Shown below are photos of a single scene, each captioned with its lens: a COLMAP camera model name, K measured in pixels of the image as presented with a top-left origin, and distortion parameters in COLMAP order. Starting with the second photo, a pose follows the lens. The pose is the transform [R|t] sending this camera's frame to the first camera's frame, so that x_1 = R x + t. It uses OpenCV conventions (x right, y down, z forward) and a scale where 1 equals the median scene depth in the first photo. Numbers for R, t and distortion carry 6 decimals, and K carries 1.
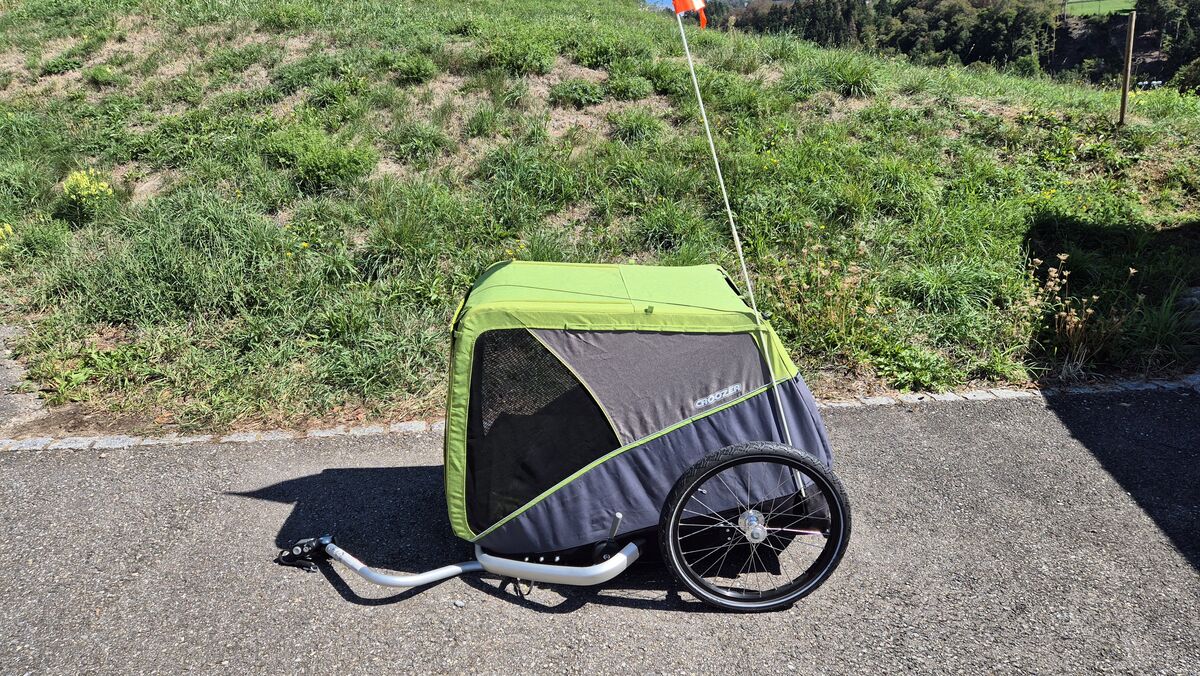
lens RADIAL K [[821.4, 0, 603.0], [0, 821.4, 344.2], [0, 0, 1]] dist [0.076755, -0.071769]
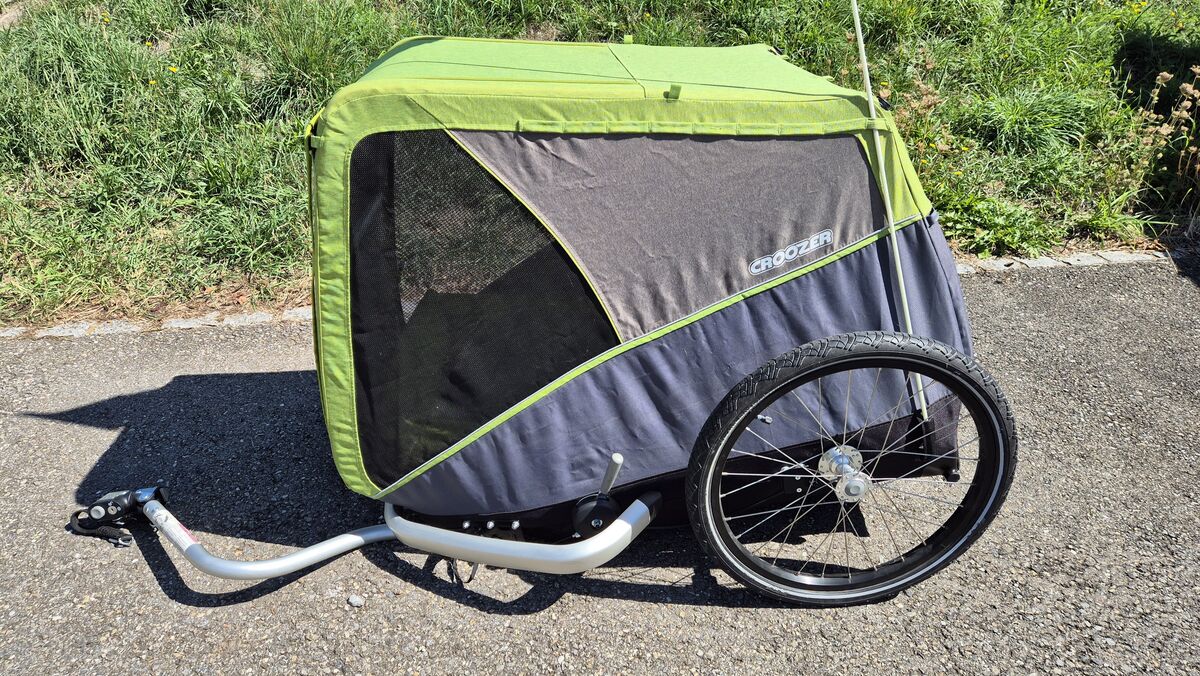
lens RADIAL K [[821.4, 0, 603.0], [0, 821.4, 344.2], [0, 0, 1]] dist [0.076755, -0.071769]
pose [[0.999261, -0.015150, 0.035319, -0.008168], [0.010033, 0.989988, 0.140796, 0.032918], [-0.037098, -0.140337, 0.989408, 0.323865]]
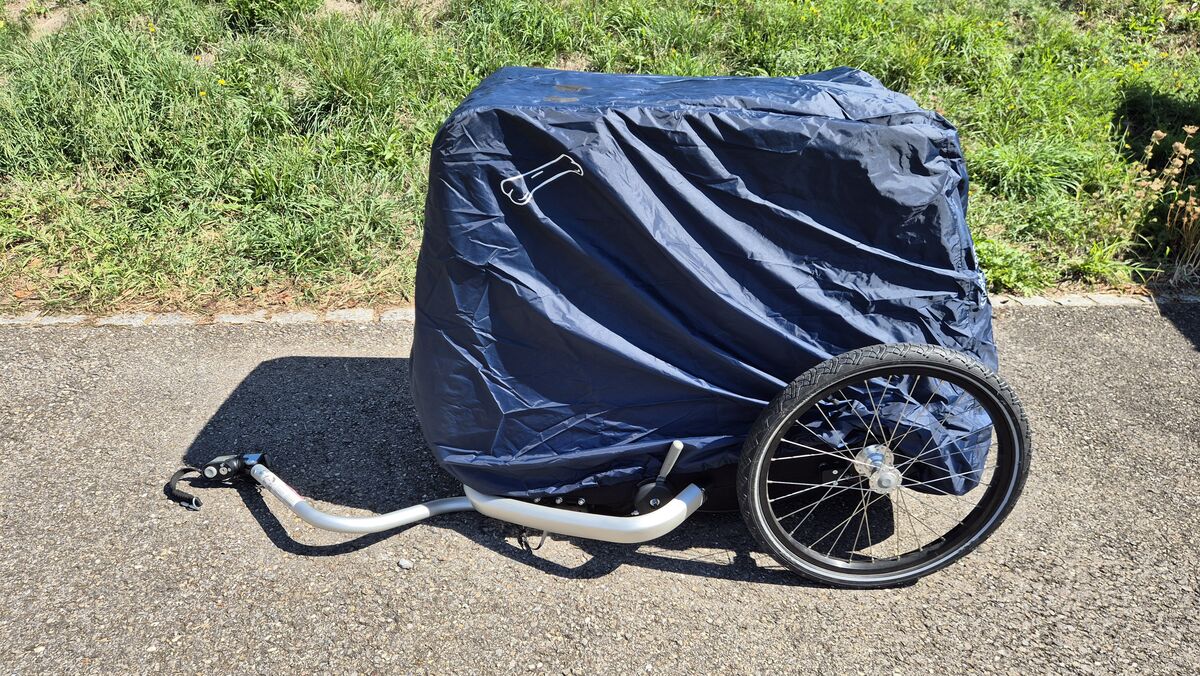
lens RADIAL K [[822.8, 0, 608.6], [0, 822.8, 365.1], [0, 0, 1]] dist [0.073207, -0.070527]
pose [[0.998694, 0.032504, 0.039429, -0.029233], [-0.037445, 0.990563, 0.131846, 0.041437], [-0.034771, -0.133150, 0.990486, 0.262027]]
